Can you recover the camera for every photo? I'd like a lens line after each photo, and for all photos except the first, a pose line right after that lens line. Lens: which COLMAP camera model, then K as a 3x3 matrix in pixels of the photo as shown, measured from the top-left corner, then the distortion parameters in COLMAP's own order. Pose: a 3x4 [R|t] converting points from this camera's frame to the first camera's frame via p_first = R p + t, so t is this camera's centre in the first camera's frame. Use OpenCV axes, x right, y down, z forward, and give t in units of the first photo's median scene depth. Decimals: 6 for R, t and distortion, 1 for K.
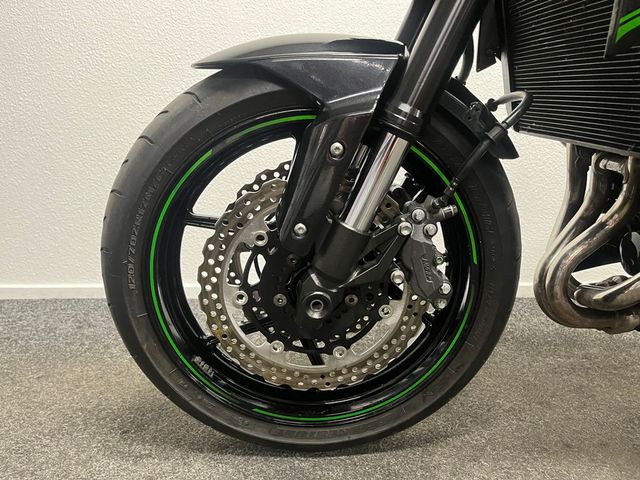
lens RADIAL K [[489.5, 0, 320.0], [0, 489.5, 240.0], [0, 0, 1]] dist [0.073368, -0.080328]
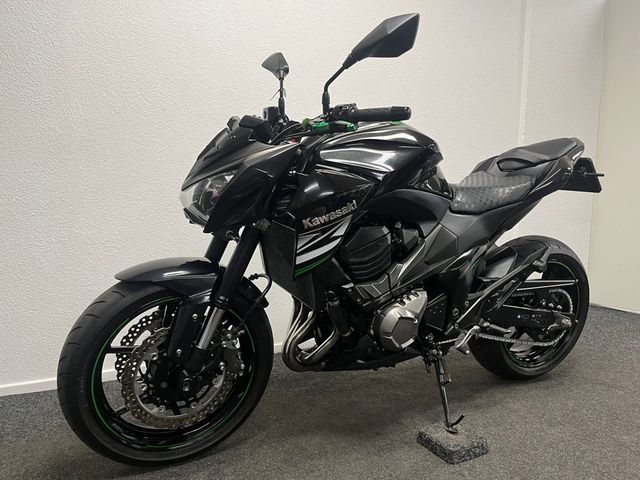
lens RADIAL K [[489.5, 0, 320.0], [0, 489.5, 240.0], [0, 0, 1]] dist [0.073368, -0.080328]
pose [[0.899636, -0.045169, 0.434298, -0.352729], [0.085175, 0.993682, -0.073091, -0.262950], [-0.428253, 0.102746, 0.897799, -1.154698]]
